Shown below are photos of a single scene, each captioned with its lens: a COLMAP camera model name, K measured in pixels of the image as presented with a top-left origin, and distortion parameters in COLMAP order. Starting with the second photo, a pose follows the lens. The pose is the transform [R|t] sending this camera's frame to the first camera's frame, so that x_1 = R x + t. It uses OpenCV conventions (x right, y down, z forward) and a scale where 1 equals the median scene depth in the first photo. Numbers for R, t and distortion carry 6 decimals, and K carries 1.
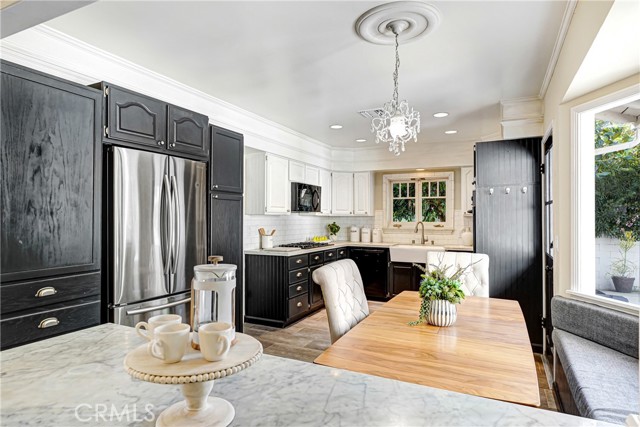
lens RADIAL K [[368.1, 0, 316.3], [0, 368.1, 216.6], [0, 0, 1]] dist [0.013382, -0.002971]
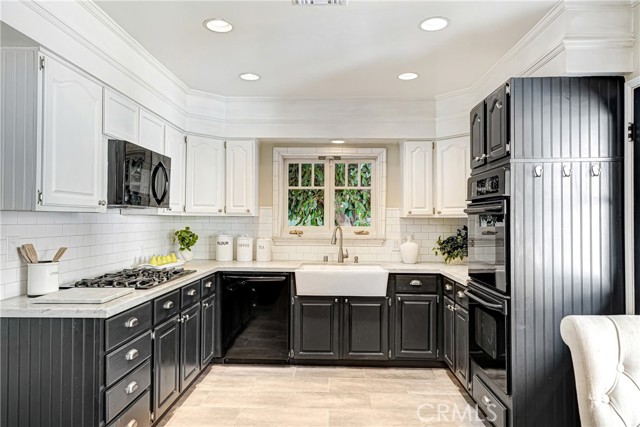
lens RADIAL K [[429.8, 0, 314.8], [0, 429.8, 211.2], [0, 0, 1]] dist [0.017239, -0.004524]
pose [[0.909467, 0.012393, 0.415592, -0.050691], [-0.006885, 0.999868, -0.014750, -0.000271], [-0.415720, 0.010554, 0.909431, 0.379156]]
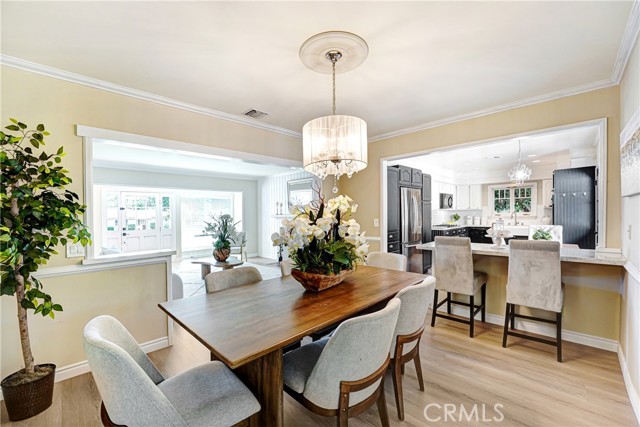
lens RADIAL K [[274.5, 0, 315.2], [0, 274.5, 221.5], [0, 0, 1]] dist [-0.015529, 0.003045]
pose [[0.956084, -0.014066, -0.292755, -0.241003], [0.023782, 0.999277, 0.029657, -0.002796], [0.292126, -0.035317, 0.955727, -0.503355]]
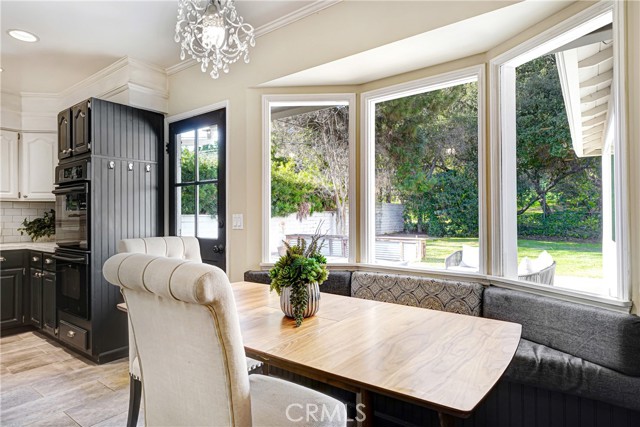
lens RADIAL K [[368.1, 0, 317.9], [0, 368.1, 215.7], [0, 0, 1]] dist [0.013382, -0.002971]
pose [[0.176416, 0.004910, 0.984303, -0.149961], [-0.001428, 0.999988, -0.004732, 0.027589], [-0.984315, -0.000570, 0.176421, 0.284047]]
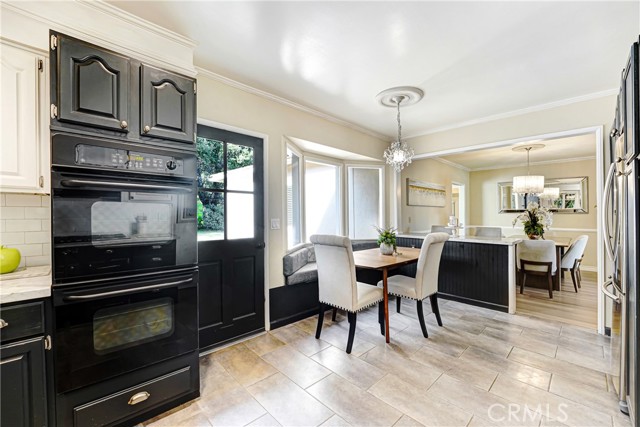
lens RADIAL K [[274.5, 0, 317.7], [0, 274.5, 213.4], [0, 0, 1]] dist [-0.015529, 0.003045]
pose [[-0.949918, -0.006006, 0.312441, 0.080563], [-0.007825, 0.999959, -0.004569, 0.014790], [-0.312401, -0.006785, -0.949926, 0.969774]]
